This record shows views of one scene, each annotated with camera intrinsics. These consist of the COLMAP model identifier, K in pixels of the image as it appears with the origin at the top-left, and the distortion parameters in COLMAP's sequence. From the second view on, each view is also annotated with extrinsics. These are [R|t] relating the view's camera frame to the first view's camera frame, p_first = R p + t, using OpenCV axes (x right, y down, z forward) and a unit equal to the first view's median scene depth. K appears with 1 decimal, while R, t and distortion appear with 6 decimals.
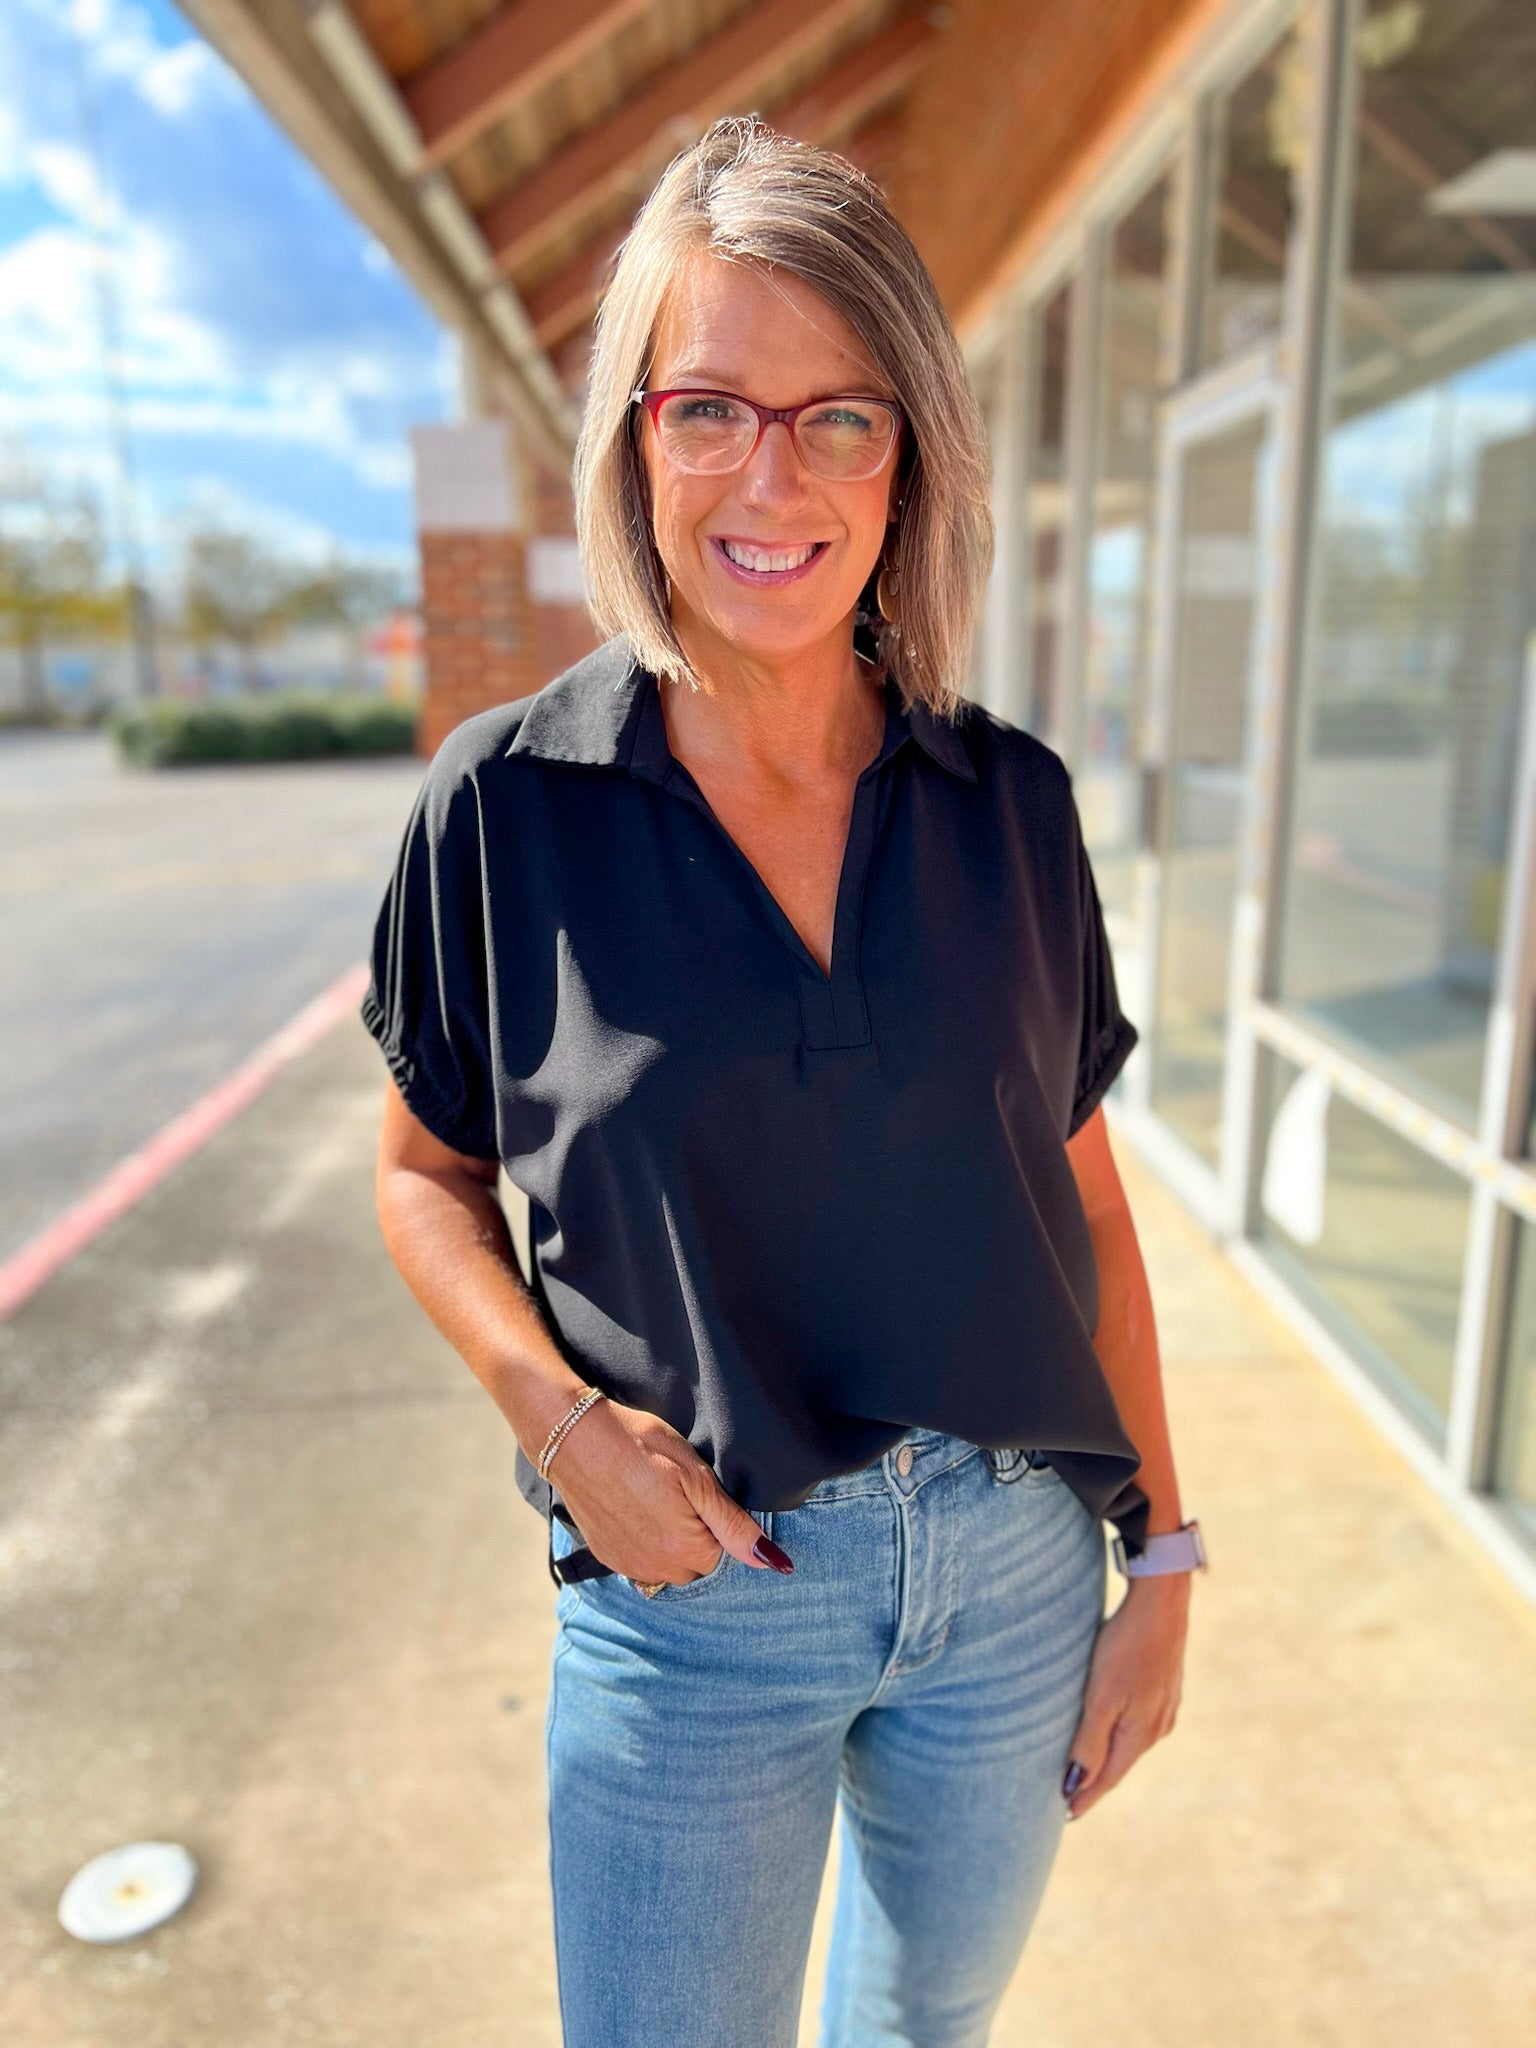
lens RADIAL K [[1539.7, 0, 759.2], [0, 1539.7, 1027.1], [0, 0, 1]] dist [0.024406, -0.035250]
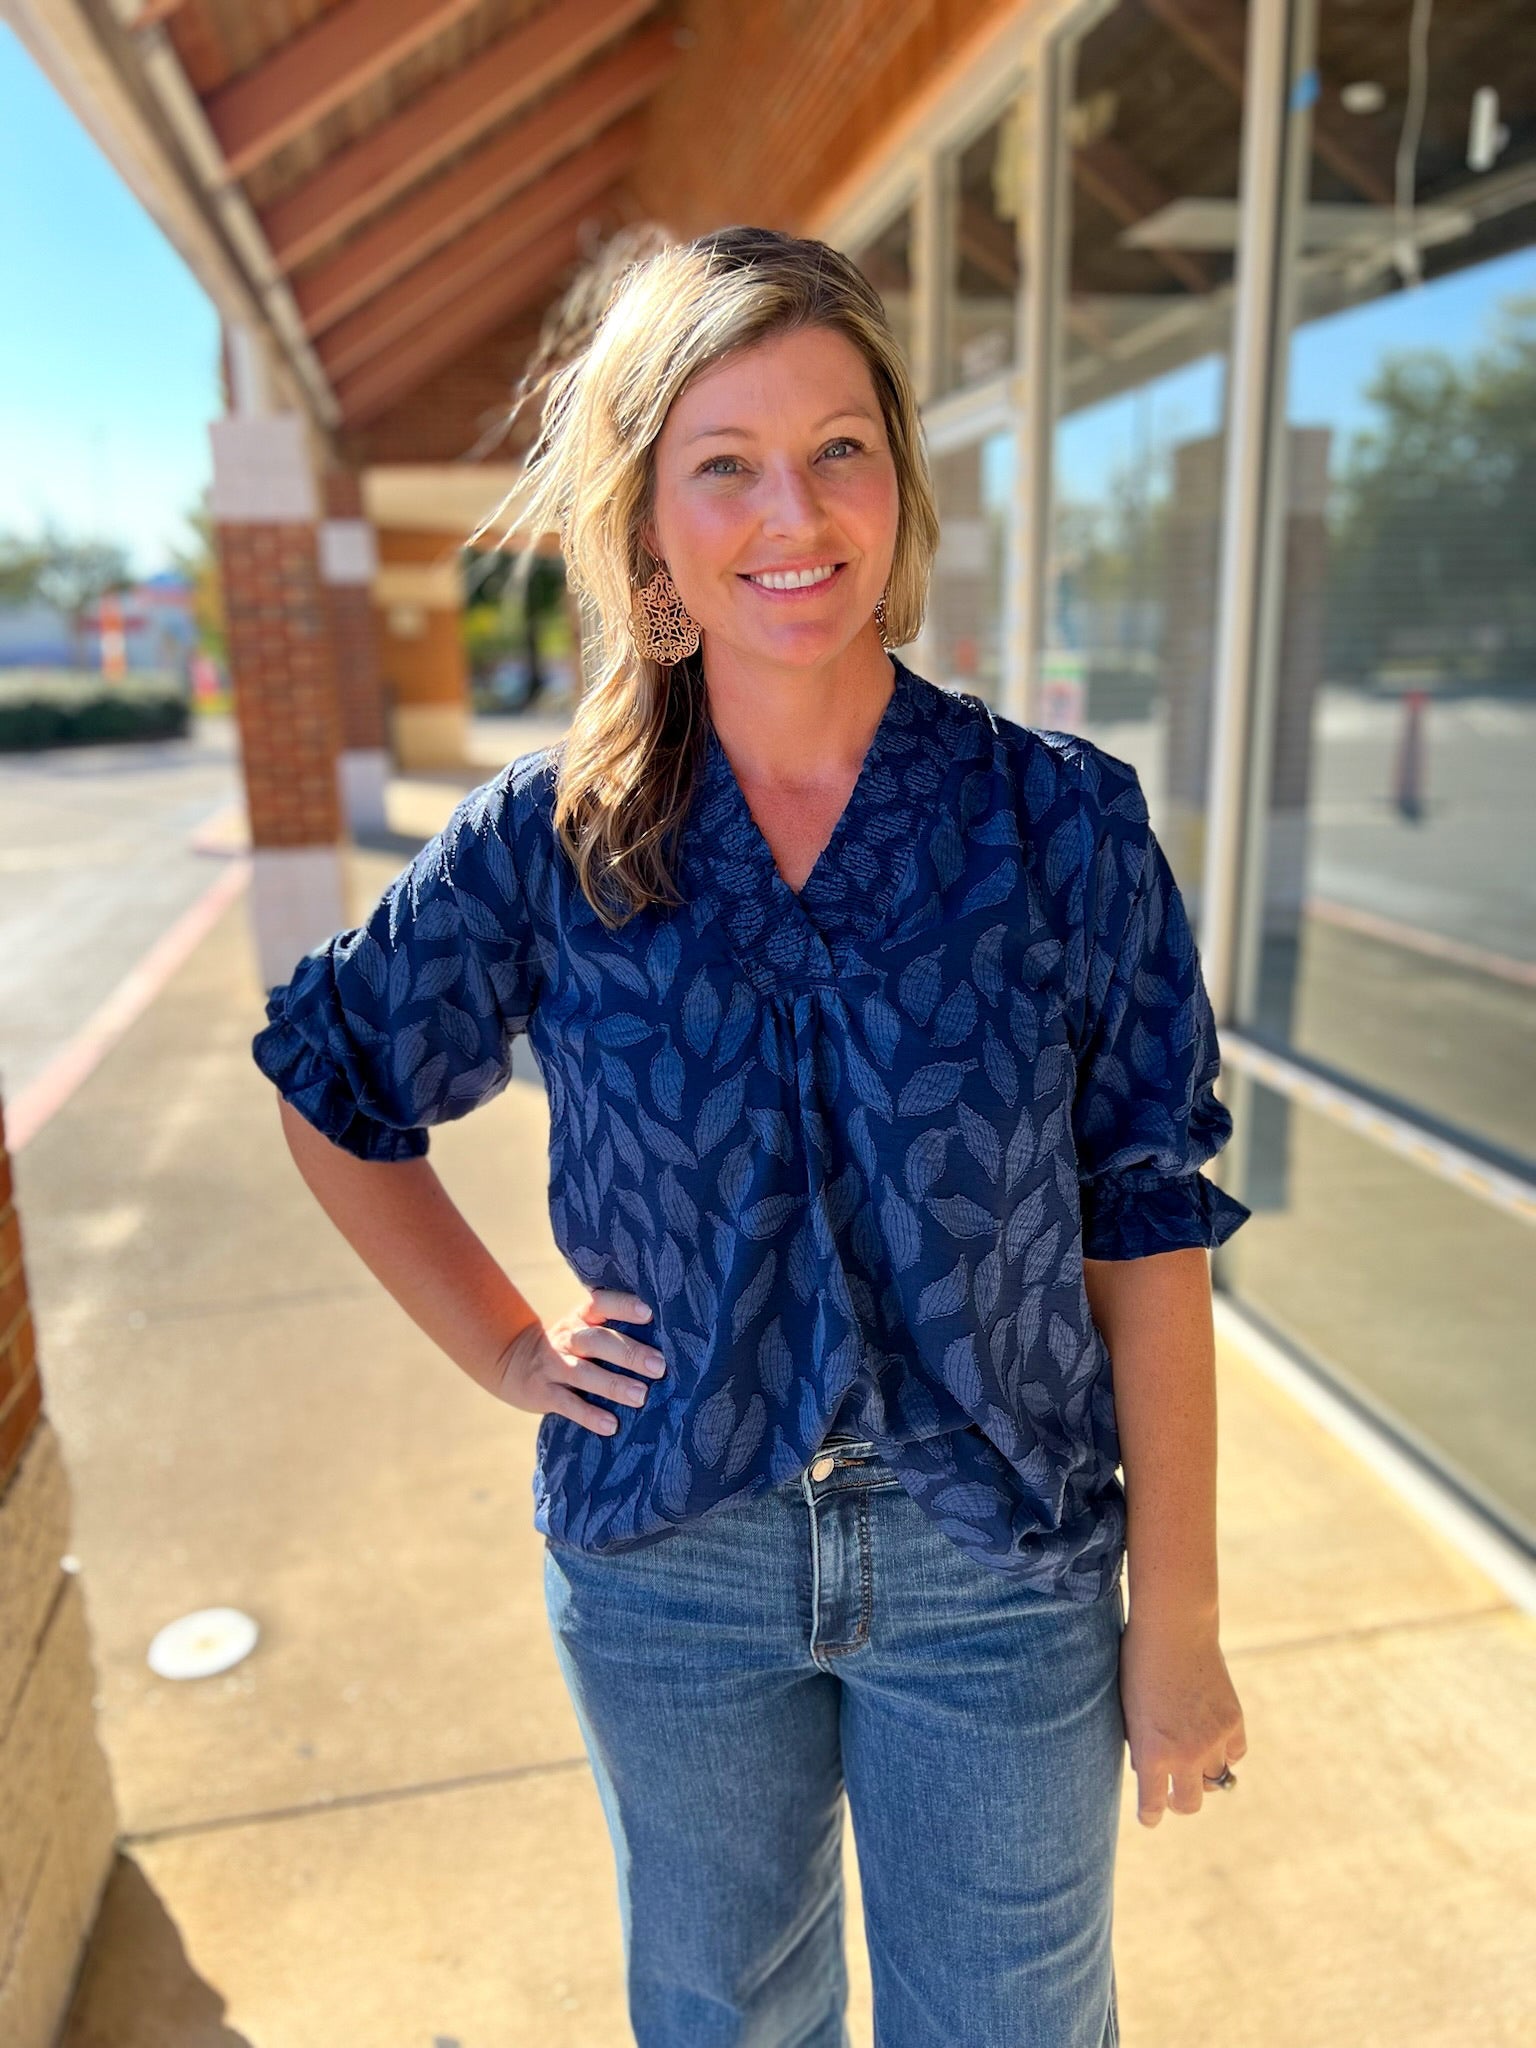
lens RADIAL K [[1539.7, 0, 746.5], [0, 1539.7, 1029.3], [0, 0, 1]] dist [0.024406, -0.035250]
pose [[0.987101, -0.049576, 0.152233, -0.076783], [0.046982, 0.998684, 0.020588, 0.031187], [-0.153053, -0.013170, 0.988130, -0.161604]]
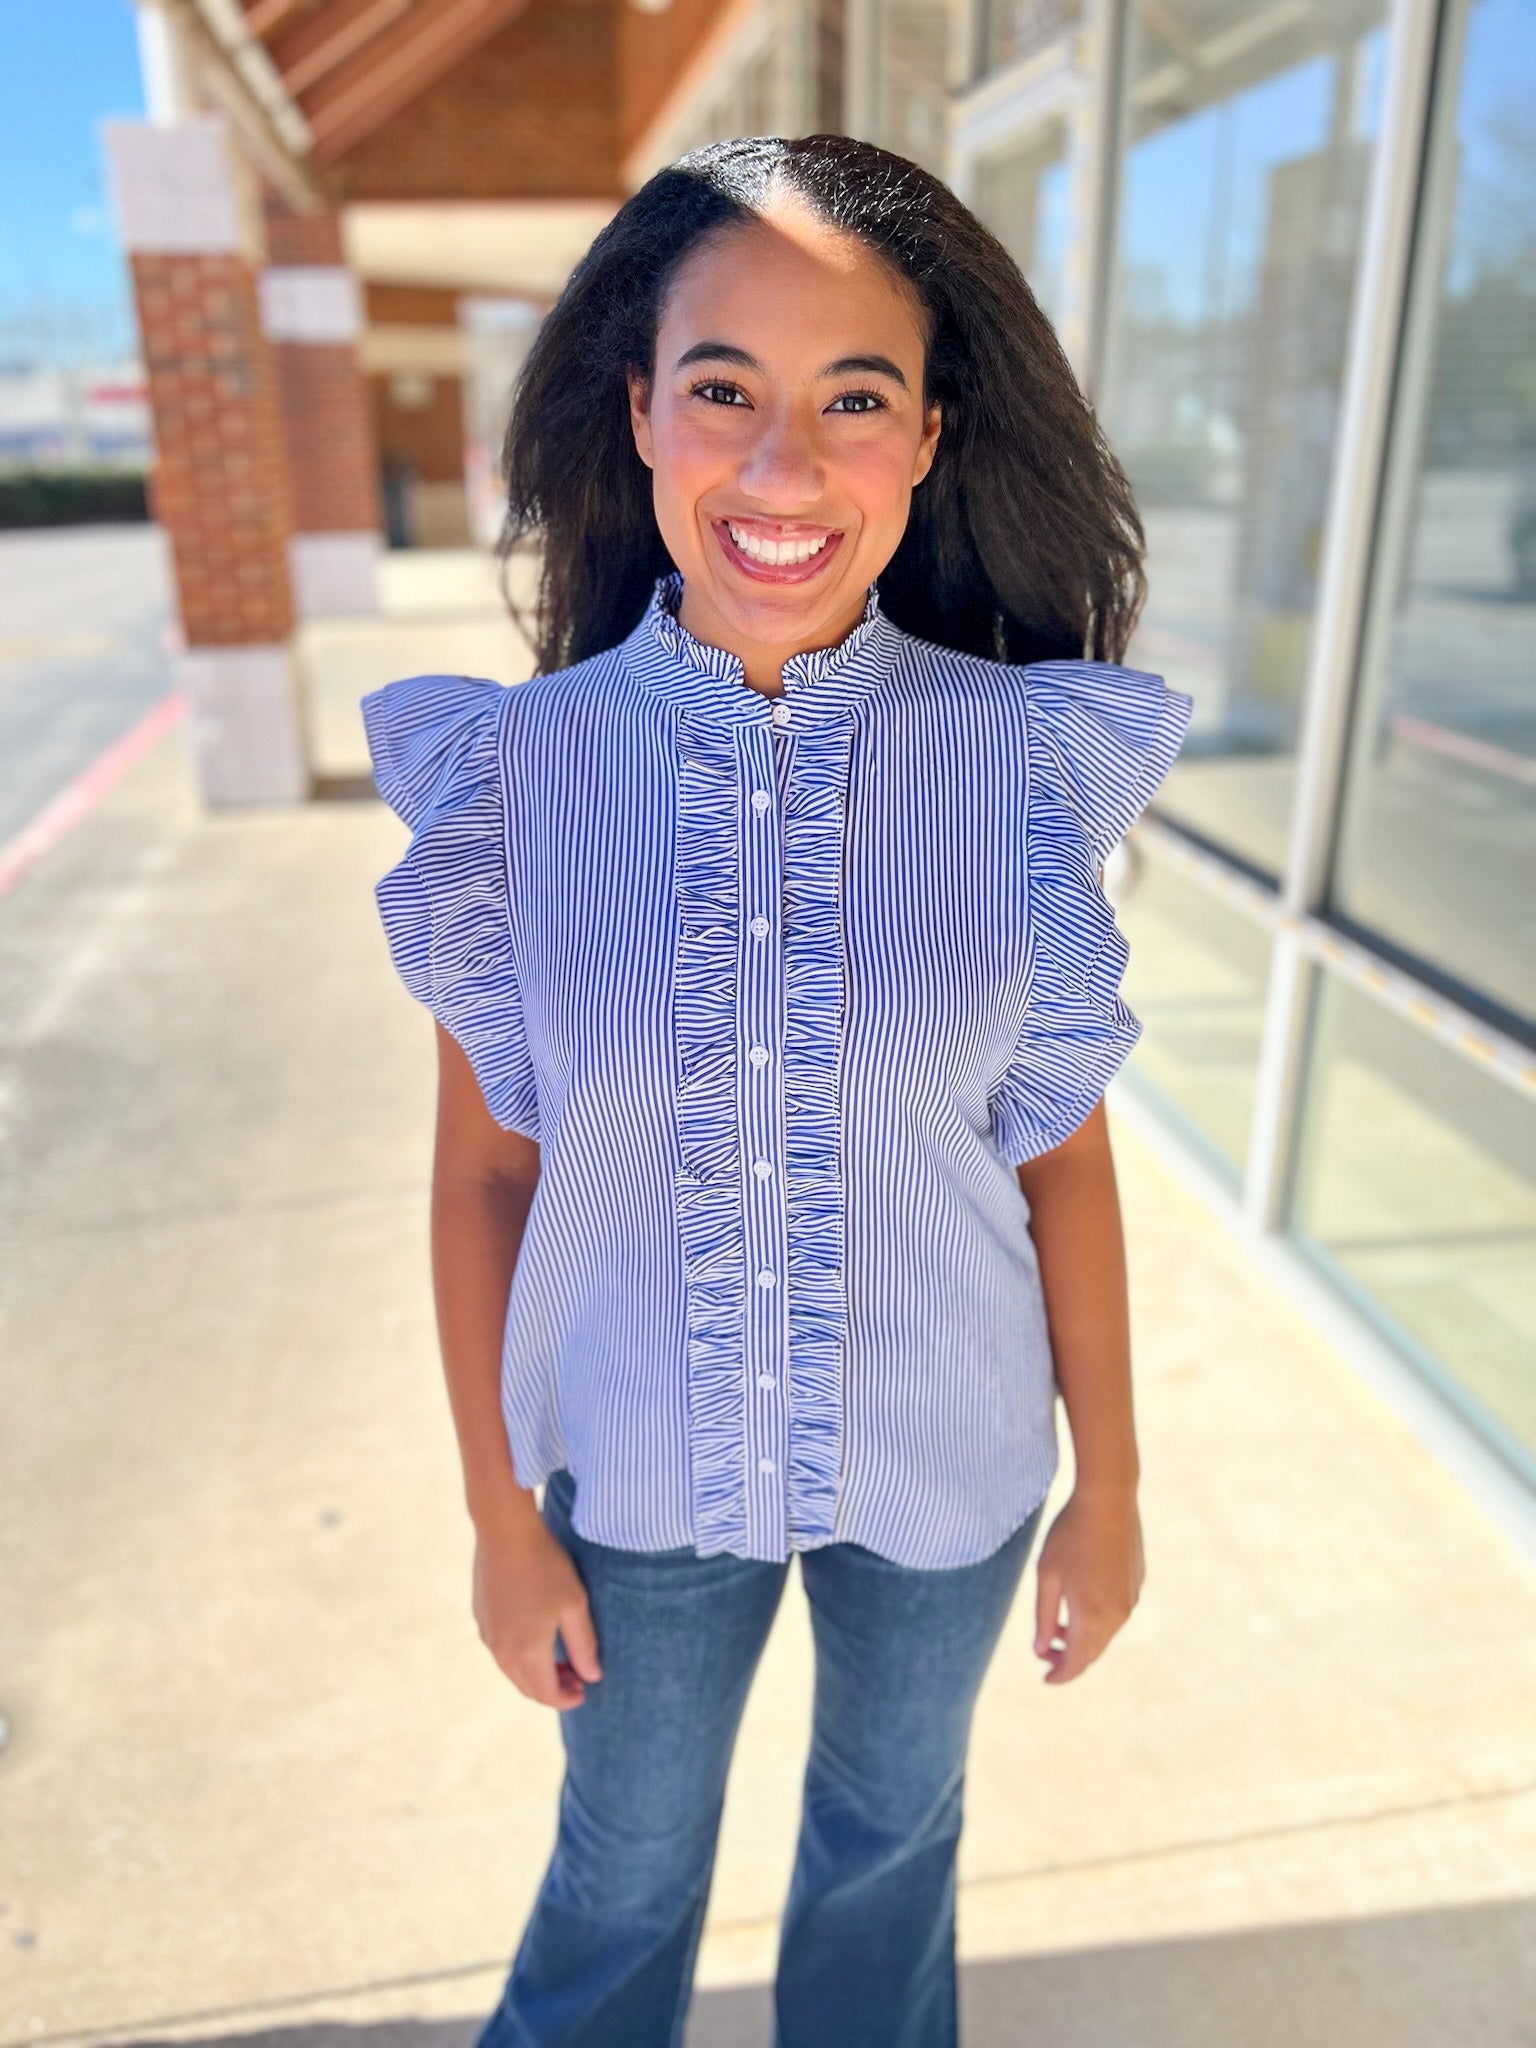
lens RADIAL K [[1539.7, 0, 746.6], [0, 1539.7, 1033.3], [0, 0, 1]] dist [0.024406, -0.035250]
pose [[0.991083, -0.053033, 0.122239, -0.002668], [0.034251, 0.987953, 0.150917, -0.000185], [-0.128770, -0.145384, 0.980960, 0.038317]]
